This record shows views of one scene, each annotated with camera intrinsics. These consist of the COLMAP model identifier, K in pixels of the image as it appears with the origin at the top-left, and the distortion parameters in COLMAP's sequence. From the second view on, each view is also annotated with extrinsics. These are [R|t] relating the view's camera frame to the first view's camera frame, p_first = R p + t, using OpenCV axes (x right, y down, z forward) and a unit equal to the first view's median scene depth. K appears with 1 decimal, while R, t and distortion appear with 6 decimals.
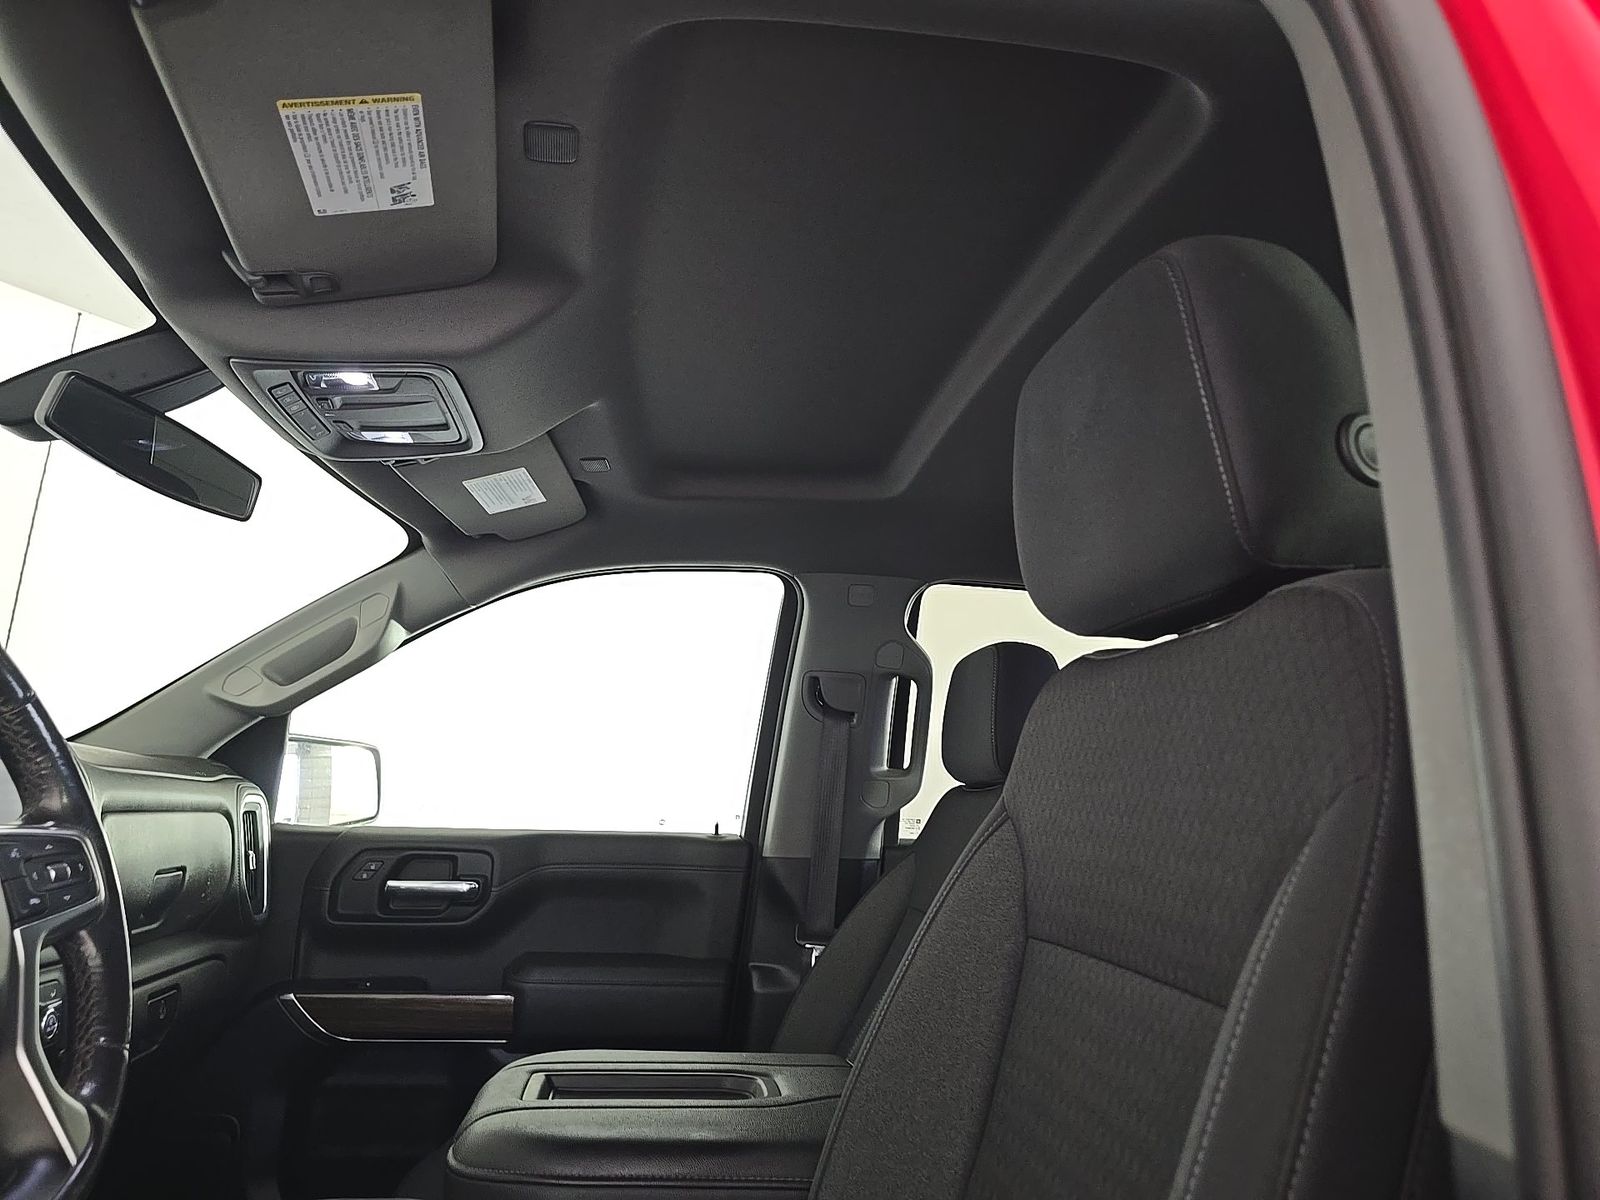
lens RADIAL K [[1096.8, 0, 795.8], [0, 1096.8, 604.0], [0, 0, 1]] dist [-0.003605, -0.003256]
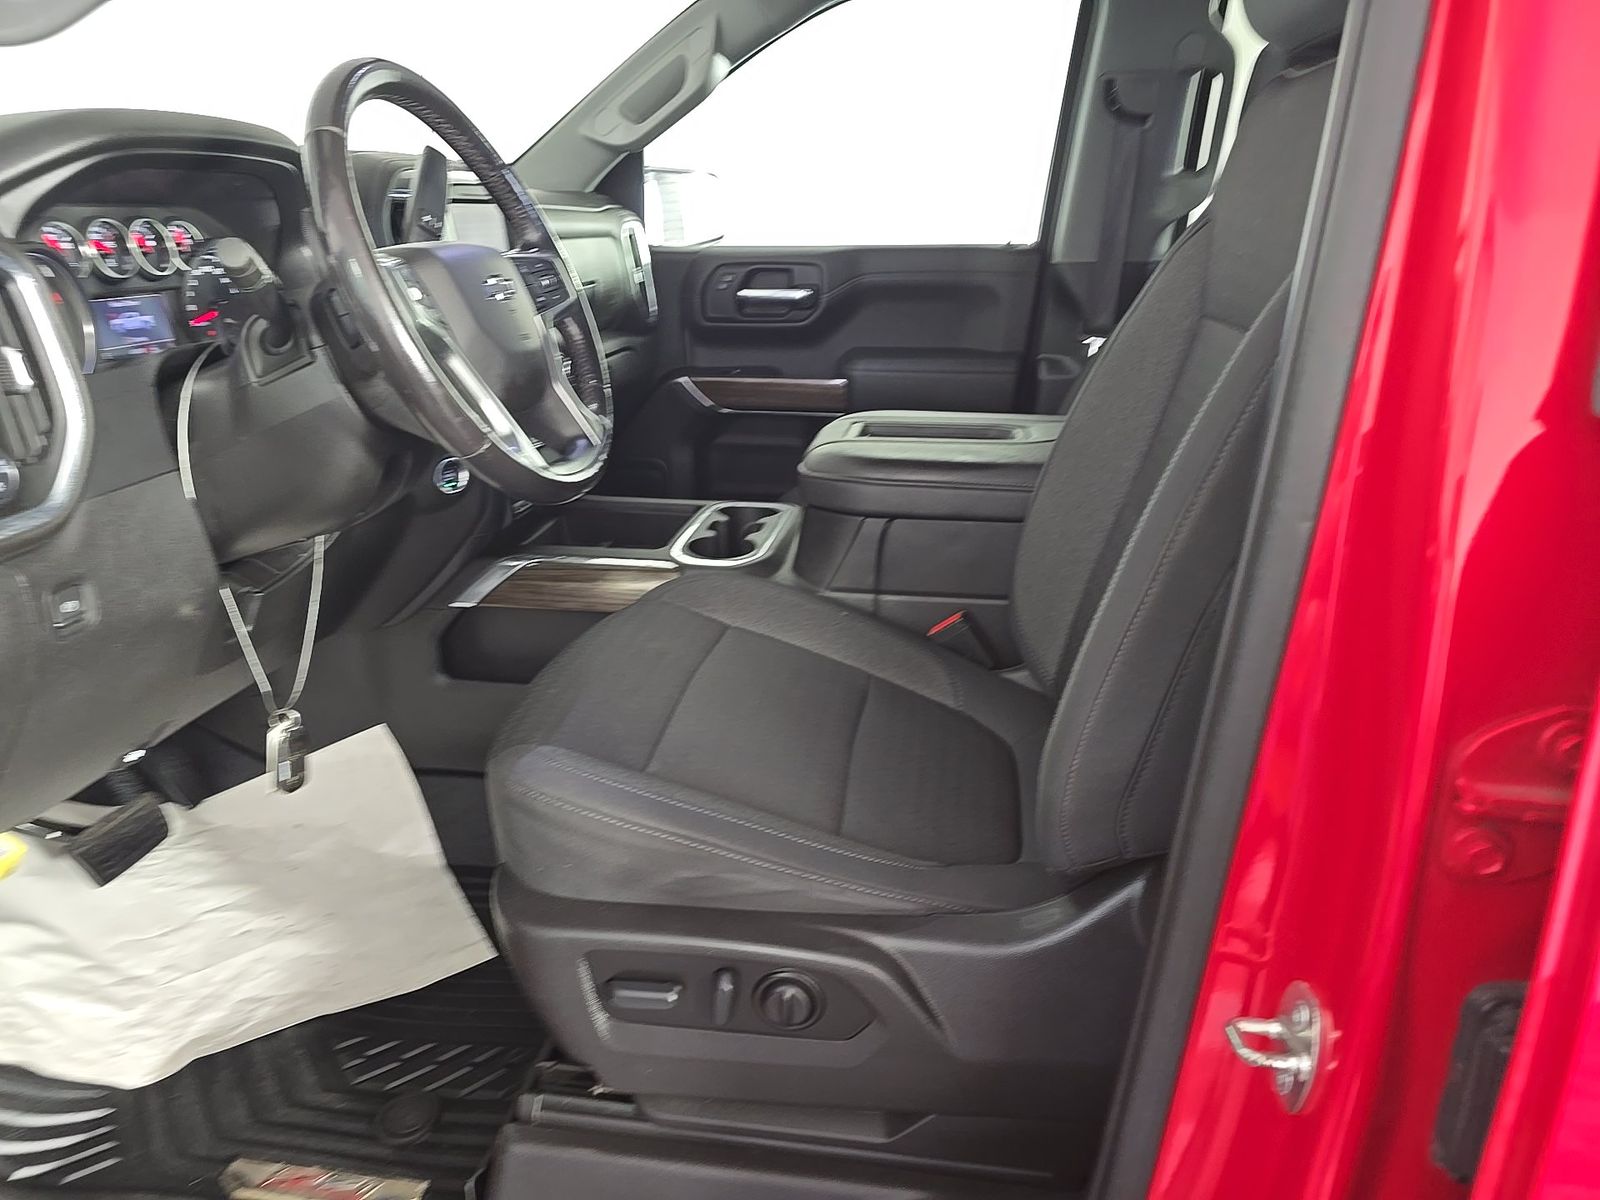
lens RADIAL K [[1138.7, 0, 824.3], [0, 1138.7, 597.7], [0, 0, 1]] dist [0.060907, 0.000470]
pose [[0.962260, 0.053126, -0.266895, 0.083677], [0.083037, 0.876664, 0.473883, -0.049036], [0.259152, -0.478161, 0.839168, -0.231862]]
